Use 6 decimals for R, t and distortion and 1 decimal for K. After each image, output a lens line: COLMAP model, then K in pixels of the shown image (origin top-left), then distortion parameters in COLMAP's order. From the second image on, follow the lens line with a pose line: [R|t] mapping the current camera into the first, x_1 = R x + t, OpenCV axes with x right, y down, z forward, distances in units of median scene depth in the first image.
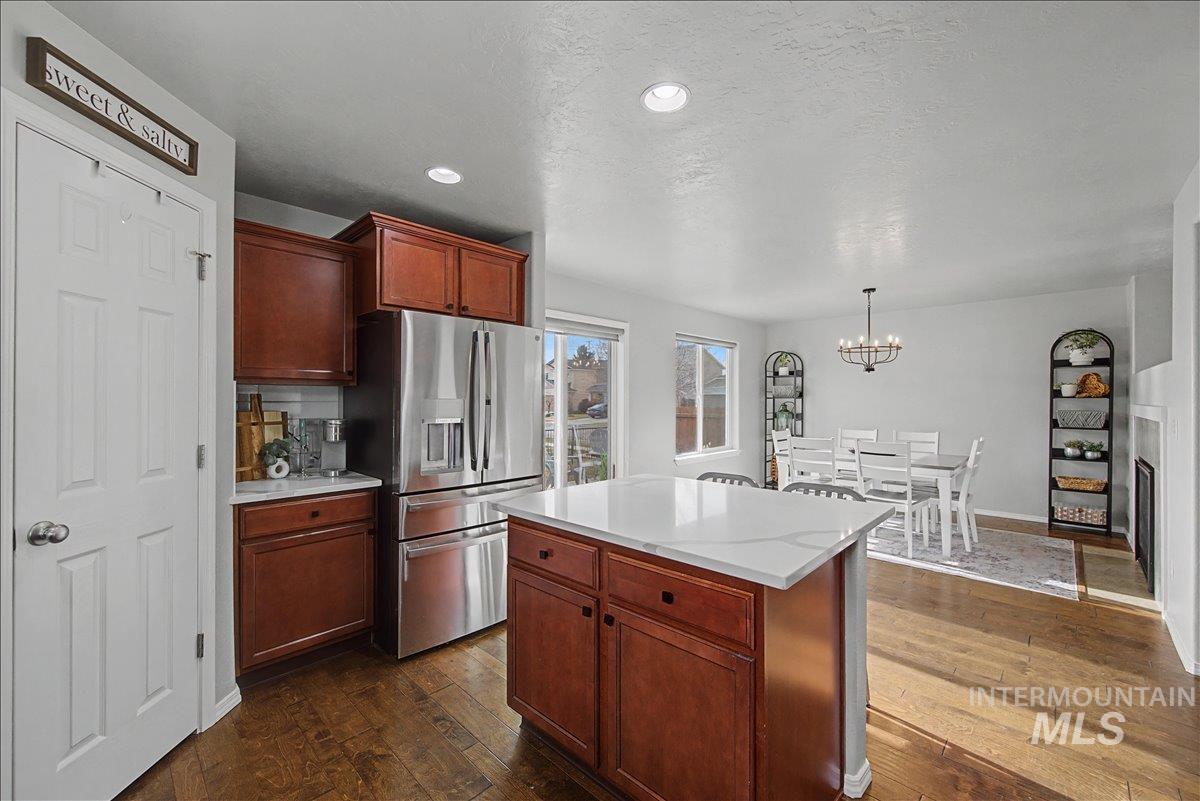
lens RADIAL K [[482.5, 0, 600.0], [0, 482.5, 399.6], [0, 0, 1]] dist [0.002764, -0.000194]
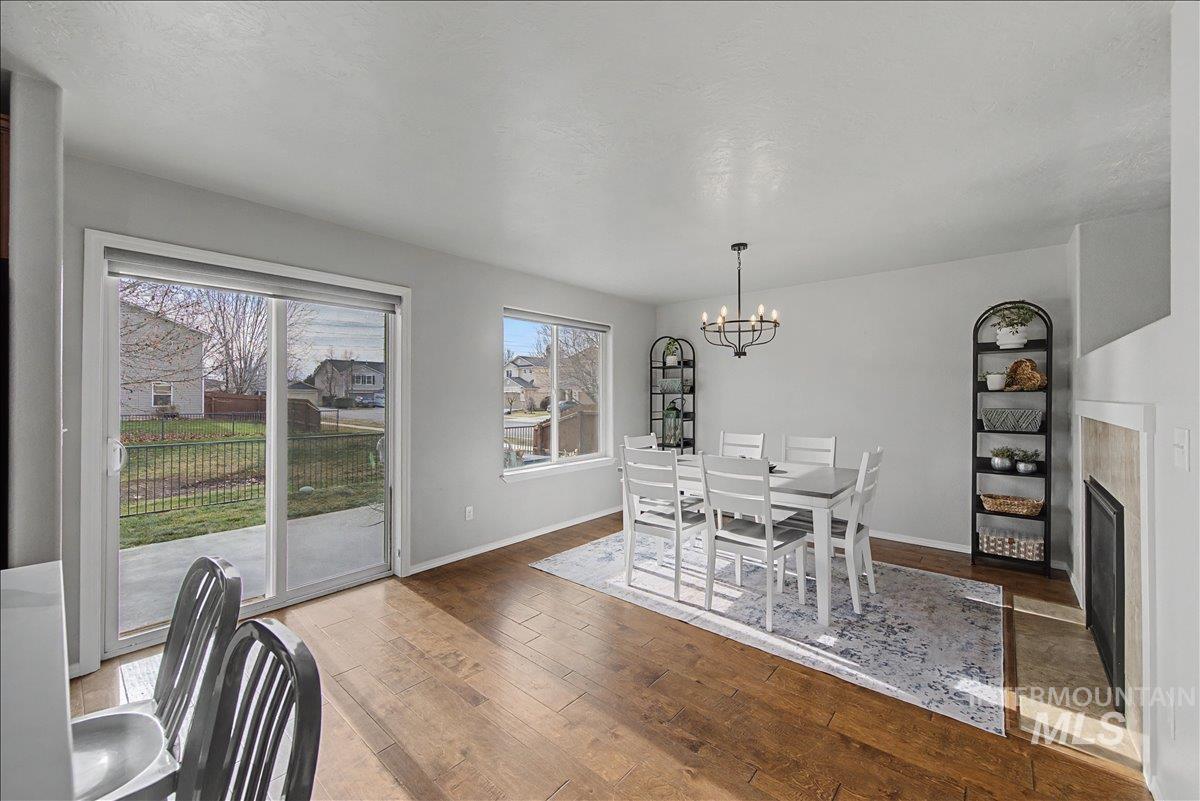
lens RADIAL K [[462.0, 0, 603.2], [0, 462.0, 395.4], [0, 0, 1]] dist [0.000892, 0.000038]
pose [[0.998501, -0.001870, 0.054707, 0.315925], [0.002047, 0.999993, -0.003181, 0.003144], [-0.054701, 0.003289, 0.998497, 0.311116]]
